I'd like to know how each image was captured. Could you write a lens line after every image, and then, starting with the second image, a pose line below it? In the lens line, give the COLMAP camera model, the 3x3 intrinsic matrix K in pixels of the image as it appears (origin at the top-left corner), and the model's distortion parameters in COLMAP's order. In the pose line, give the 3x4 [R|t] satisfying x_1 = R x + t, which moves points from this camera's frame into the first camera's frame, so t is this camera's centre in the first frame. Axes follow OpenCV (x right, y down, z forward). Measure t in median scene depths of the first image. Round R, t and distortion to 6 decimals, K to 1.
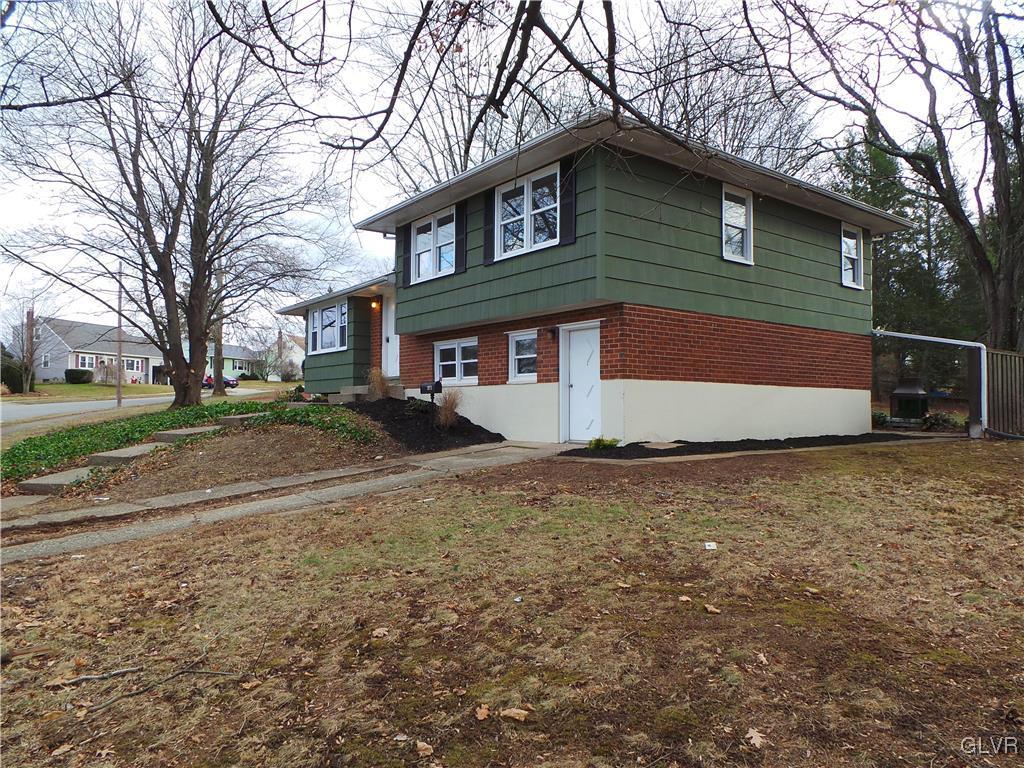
lens RADIAL K [[701.1, 0, 511.4], [0, 701.1, 385.0], [0, 0, 1]] dist [0.001266, 0.000483]
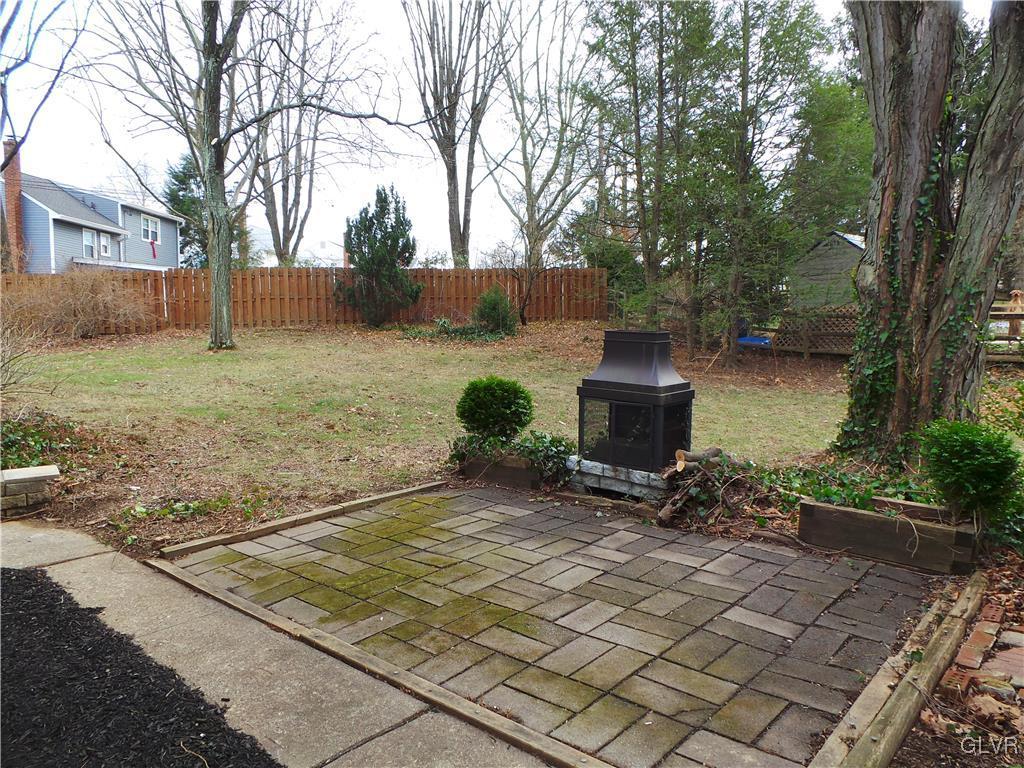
lens RADIAL K [[701.1, 0, 512.2], [0, 701.1, 383.8], [0, 0, 1]] dist [0.001266, 0.000483]
pose [[0.979882, -0.016267, 0.198912, 0.458078], [-0.004378, 0.994681, 0.102911, -0.018085], [-0.199528, -0.101712, 0.974599, 0.720073]]
